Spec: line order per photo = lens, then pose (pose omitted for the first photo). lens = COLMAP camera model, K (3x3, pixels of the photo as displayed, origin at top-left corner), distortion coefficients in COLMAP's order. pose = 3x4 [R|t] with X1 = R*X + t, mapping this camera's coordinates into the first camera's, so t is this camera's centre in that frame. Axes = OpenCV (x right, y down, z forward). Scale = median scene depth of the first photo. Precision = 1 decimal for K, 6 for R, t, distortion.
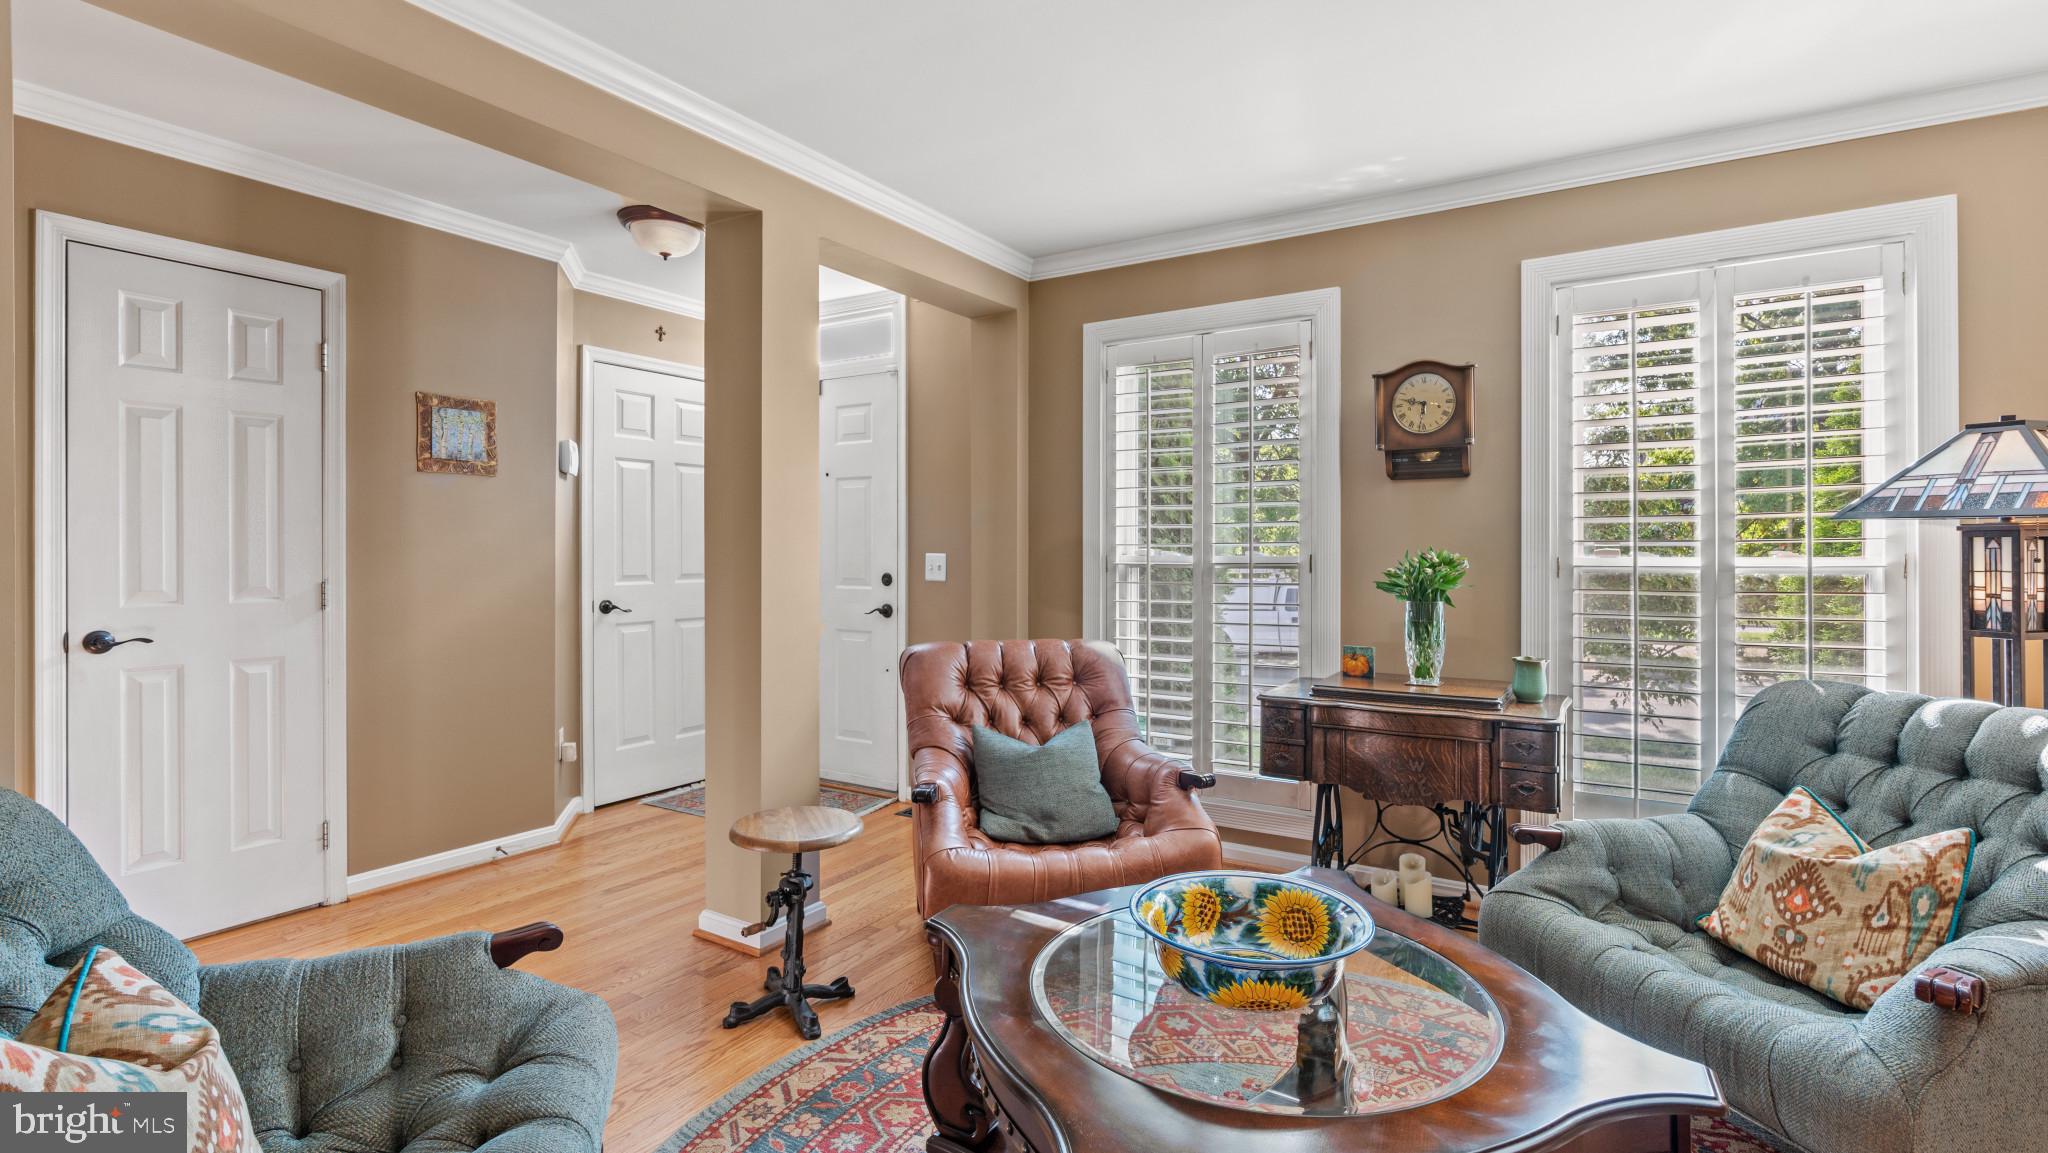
lens RADIAL K [[949.8, 0, 1012.7], [0, 949.8, 558.4], [0, 0, 1]] dist [-0.012181, 0.004571]
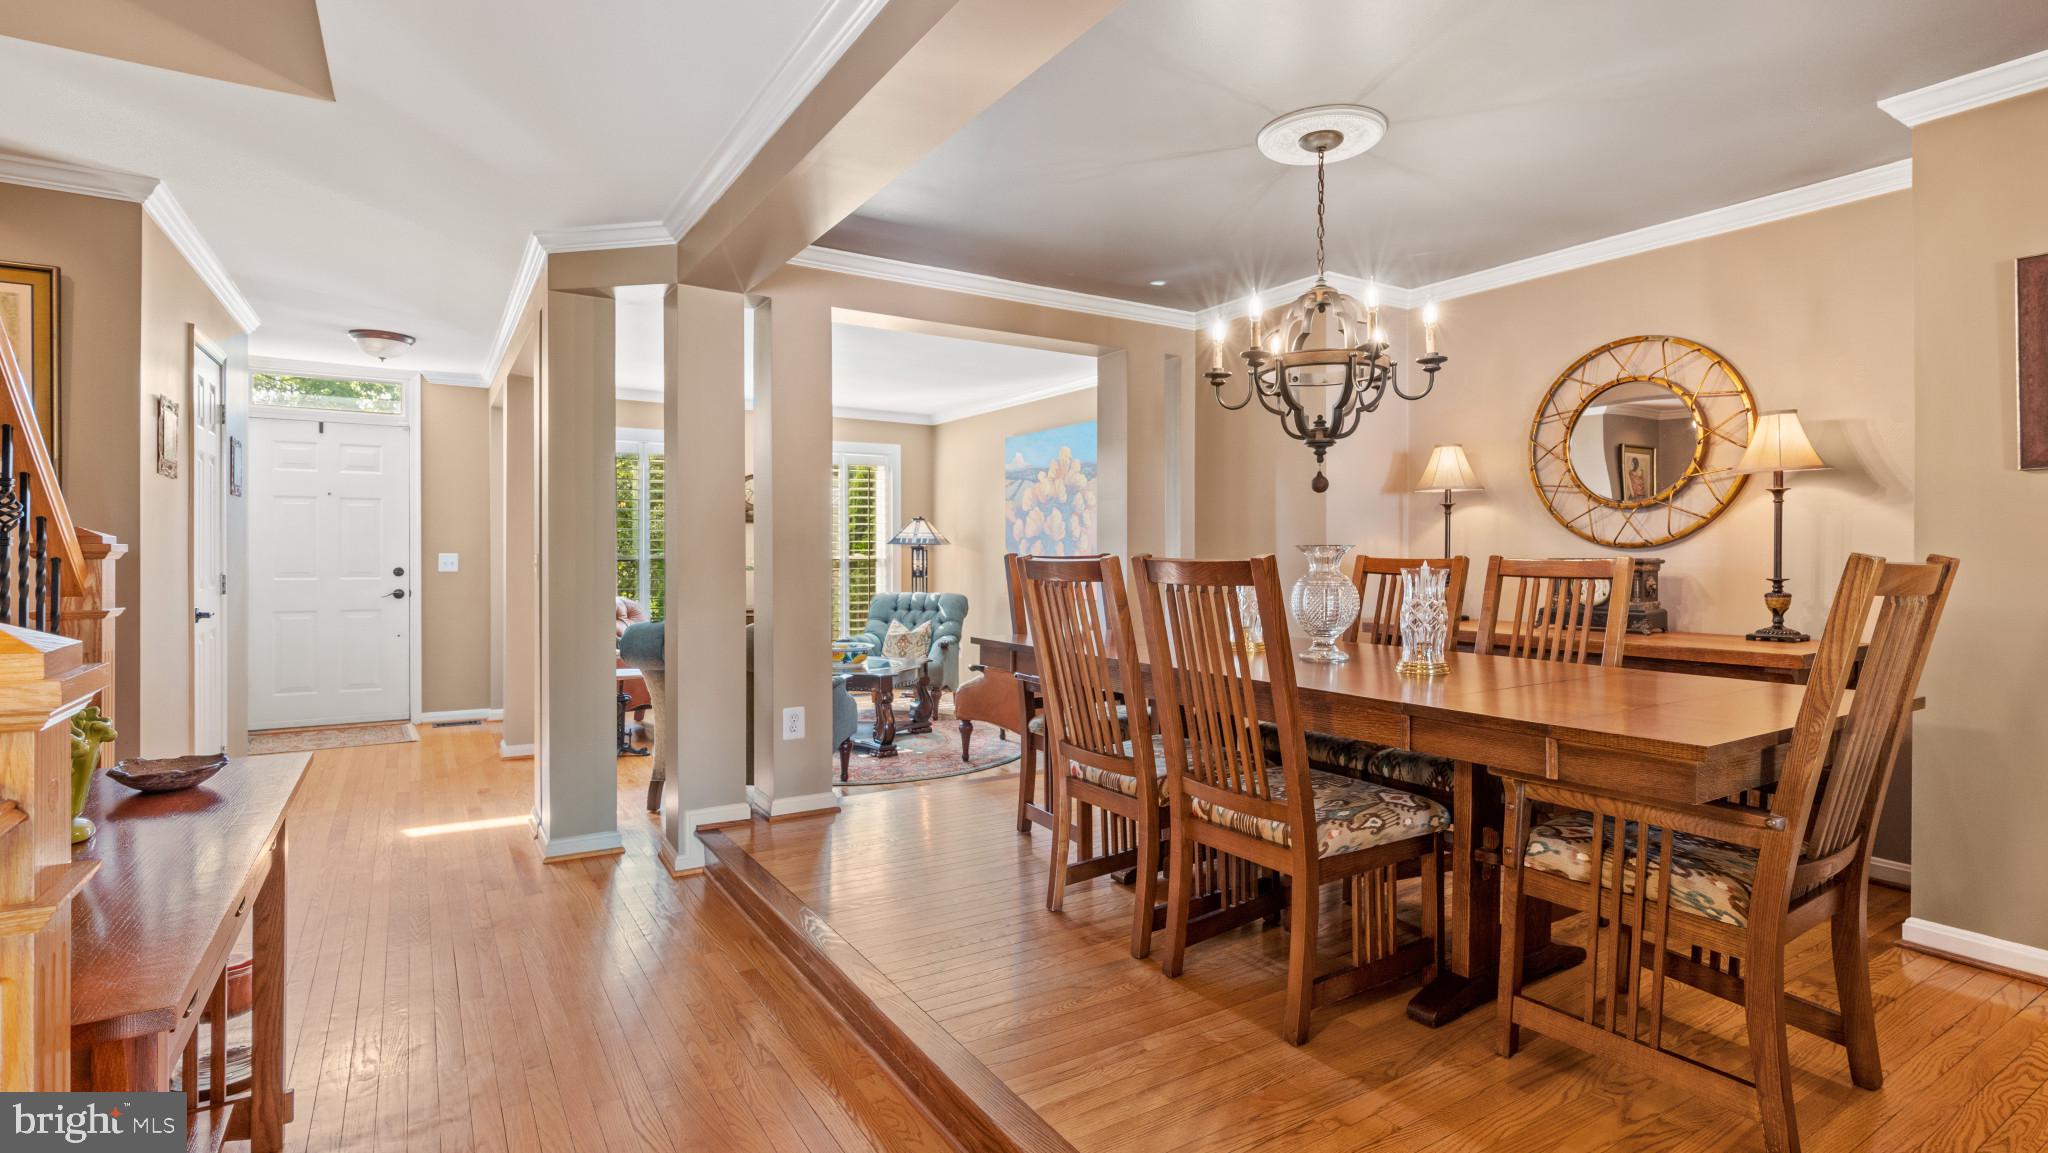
lens RADIAL K [[949.8, 0, 1021.3], [0, 949.8, 563.8], [0, 0, 1]] dist [-0.012181, 0.004571]
pose [[0.418611, -0.013591, 0.908064, -1.054731], [-0.002978, 0.999862, 0.016338, -0.016298], [-0.908161, -0.009543, 0.418513, -0.454650]]
